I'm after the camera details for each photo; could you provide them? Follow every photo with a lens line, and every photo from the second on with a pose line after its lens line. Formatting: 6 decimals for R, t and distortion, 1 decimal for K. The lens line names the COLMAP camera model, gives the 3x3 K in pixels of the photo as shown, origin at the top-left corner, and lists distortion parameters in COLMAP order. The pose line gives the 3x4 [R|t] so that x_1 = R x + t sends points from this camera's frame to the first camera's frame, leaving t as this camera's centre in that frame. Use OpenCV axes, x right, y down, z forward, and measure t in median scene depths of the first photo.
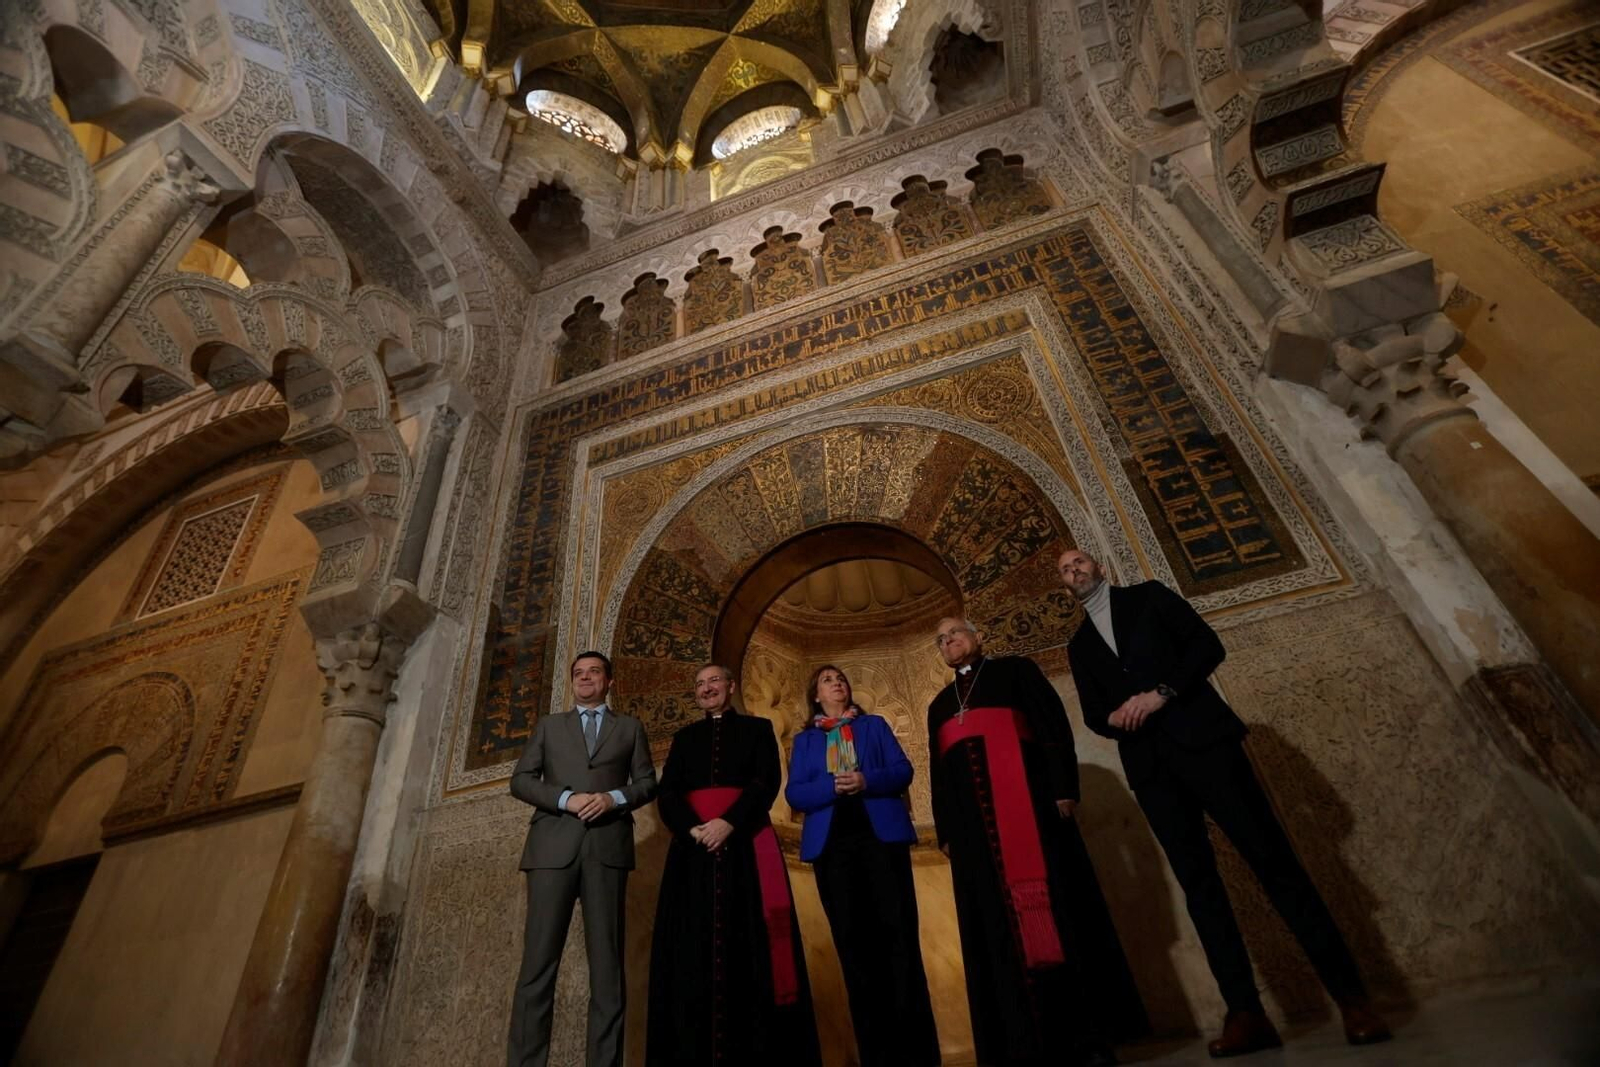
lens RADIAL K [[724.5, 0, 802.5], [0, 724.5, 540.4], [0, 0, 1]] dist [-0.073354, 0.027144]
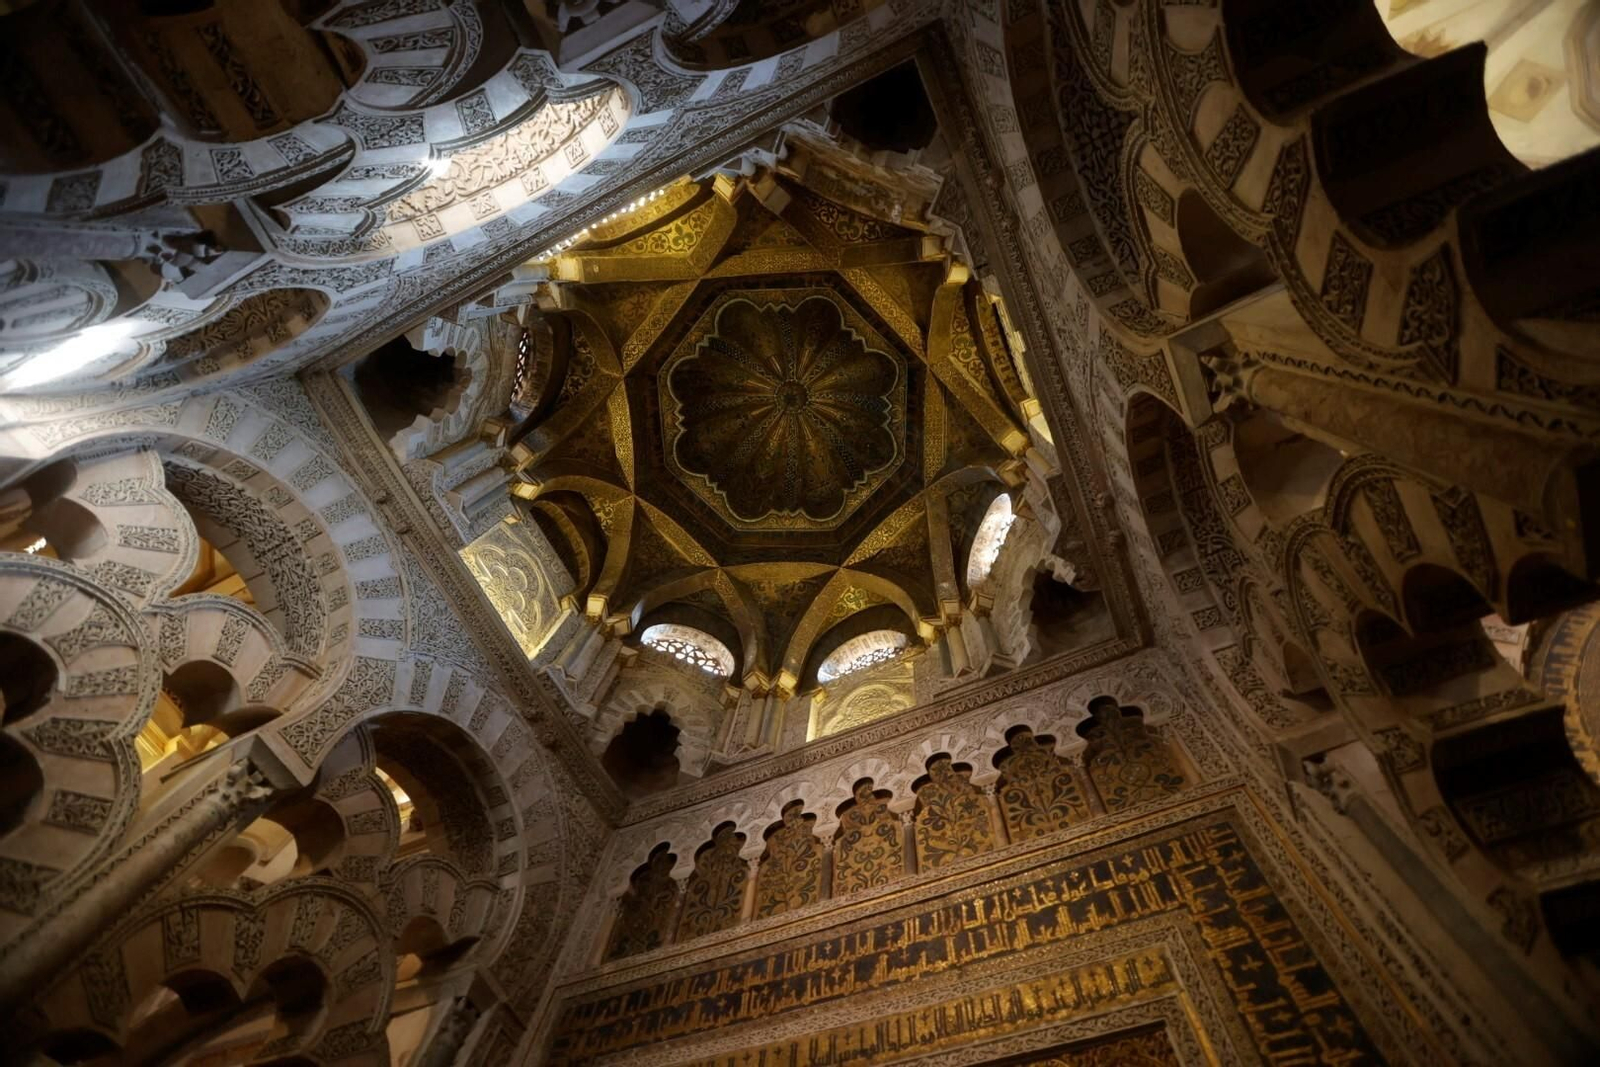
lens RADIAL K [[728.5, 0, 805.9], [0, 728.5, 538.9], [0, 0, 1]] dist [-0.076678, 0.030686]
pose [[0.977138, -0.049522, -0.206758, 0.106618], [-0.069564, 0.844492, -0.531031, -0.239501], [0.200903, 0.533274, 0.821740, 0.087979]]
